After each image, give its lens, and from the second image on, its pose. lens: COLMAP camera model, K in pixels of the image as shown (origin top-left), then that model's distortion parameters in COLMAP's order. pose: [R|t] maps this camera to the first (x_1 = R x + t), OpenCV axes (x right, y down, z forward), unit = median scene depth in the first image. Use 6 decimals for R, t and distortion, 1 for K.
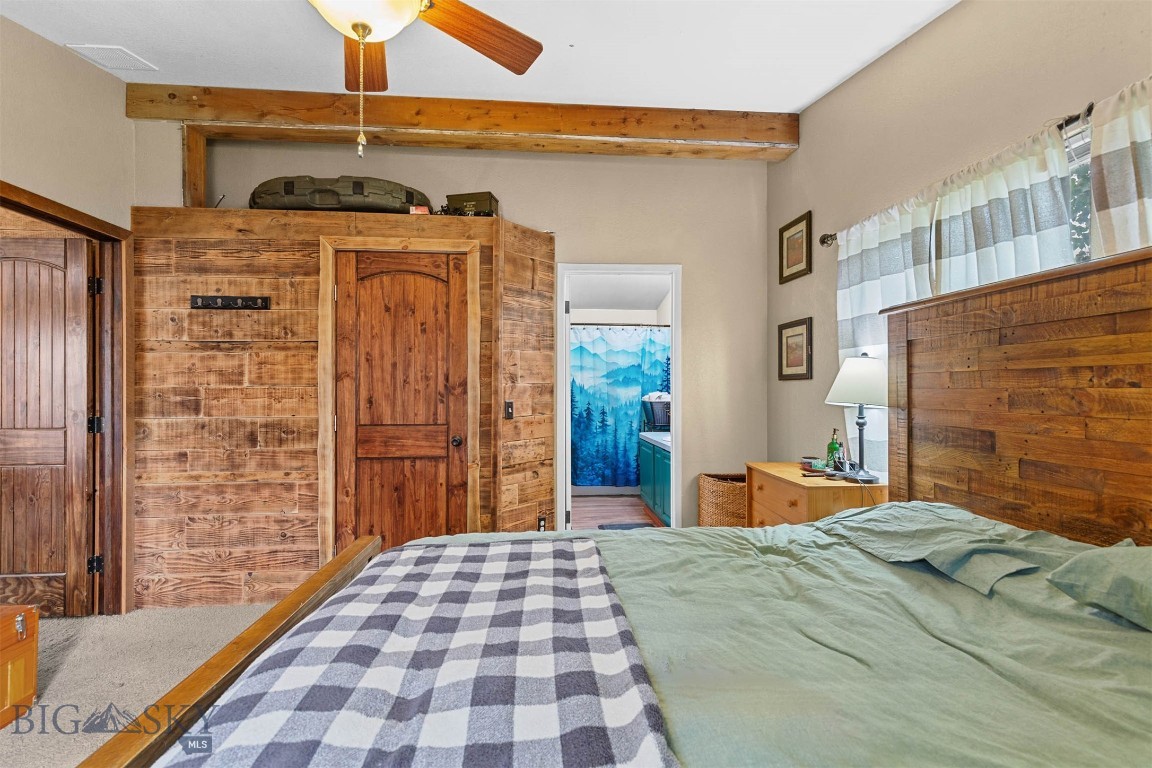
lens RADIAL K [[523.1, 0, 577.8], [0, 523.1, 386.9], [0, 0, 1]] dist [0.012408, -0.003020]
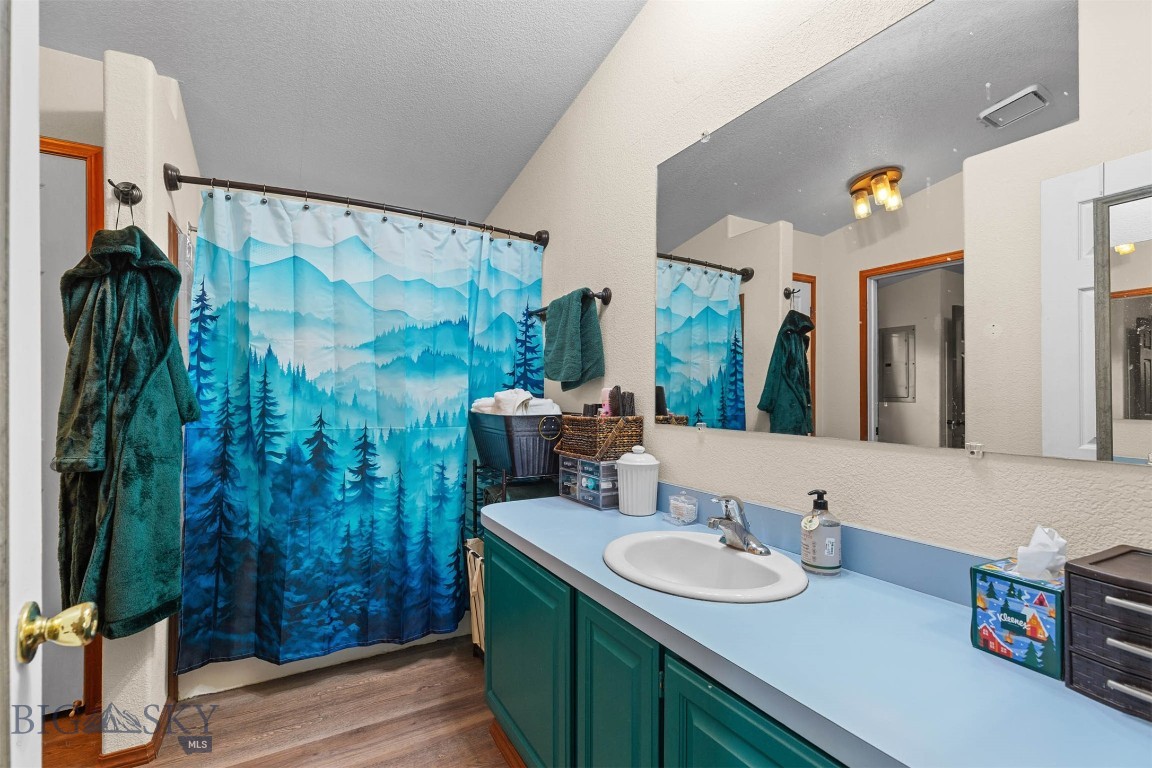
lens RADIAL K [[523.1, 0, 577.2], [0, 523.1, 395.9], [0, 0, 1]] dist [0.012408, -0.003020]
pose [[0.907129, 0.003091, 0.420841, 0.029171], [-0.007912, 0.999922, 0.009711, 0.009476], [-0.420778, -0.012139, 0.907082, 0.605064]]
